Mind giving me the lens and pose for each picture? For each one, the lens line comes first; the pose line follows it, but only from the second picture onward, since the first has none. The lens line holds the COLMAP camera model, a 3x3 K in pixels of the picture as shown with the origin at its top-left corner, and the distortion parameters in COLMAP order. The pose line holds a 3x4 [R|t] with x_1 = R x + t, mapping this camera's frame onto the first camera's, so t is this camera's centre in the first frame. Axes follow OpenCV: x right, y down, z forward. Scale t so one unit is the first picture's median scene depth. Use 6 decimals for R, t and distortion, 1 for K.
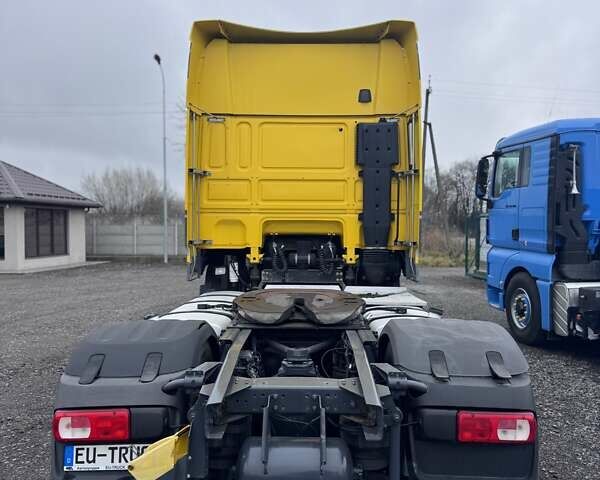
lens RADIAL K [[505.9, 0, 301.6], [0, 505.9, 241.6], [0, 0, 1]] dist [0.016148, 0.002763]
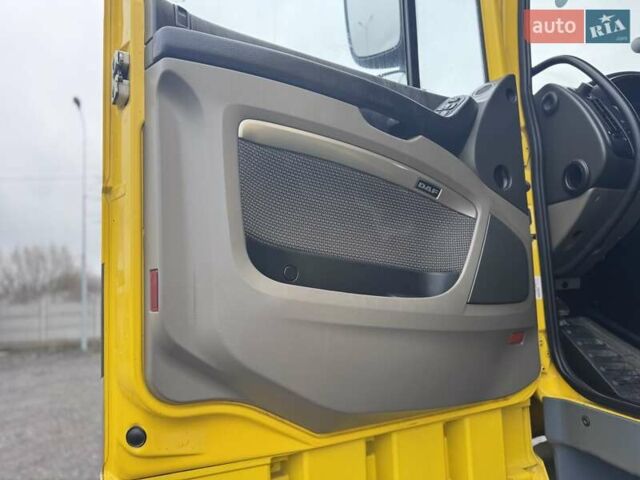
lens RADIAL K [[462.5, 0, 319.8], [0, 462.5, 239.3], [0, 0, 1]] dist [0.003124, -0.009528]
pose [[0.976338, -0.028340, 0.214384, -0.125050], [0.058813, 0.988805, -0.137132, -0.017799], [-0.208098, 0.146496, 0.967075, 0.422672]]
